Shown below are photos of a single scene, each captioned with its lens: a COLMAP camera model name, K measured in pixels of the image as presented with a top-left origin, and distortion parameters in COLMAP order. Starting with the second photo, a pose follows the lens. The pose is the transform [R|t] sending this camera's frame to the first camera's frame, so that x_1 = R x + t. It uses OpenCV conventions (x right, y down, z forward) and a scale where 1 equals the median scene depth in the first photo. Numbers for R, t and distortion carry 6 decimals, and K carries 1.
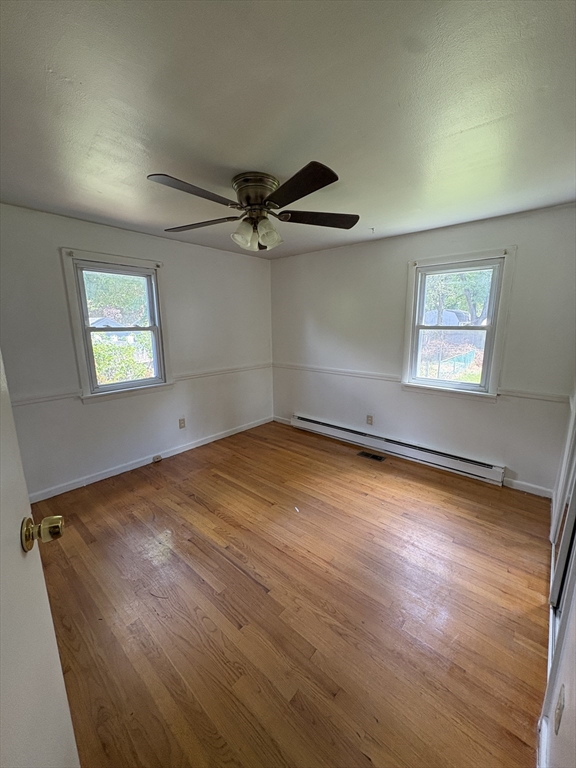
lens RADIAL K [[304.7, 0, 288.0], [0, 304.7, 384.0], [0, 0, 1]] dist [-0.006446, 0.000230]
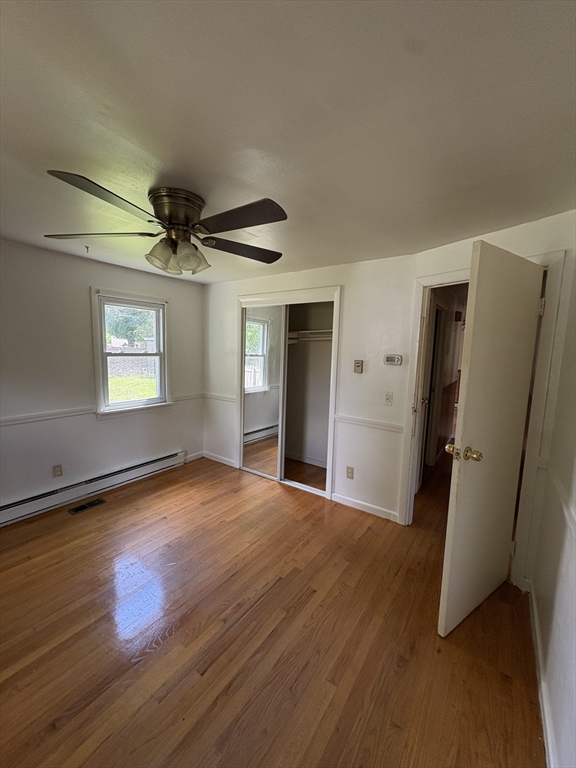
lens RADIAL K [[304.7, 0, 288.0], [0, 304.7, 384.0], [0, 0, 1]] dist [-0.006446, 0.000230]
pose [[-0.100256, -0.115207, 0.988269, -0.677418], [0.172934, 0.976137, 0.131337, -0.126716], [-0.979818, 0.184073, -0.077941, 0.538009]]
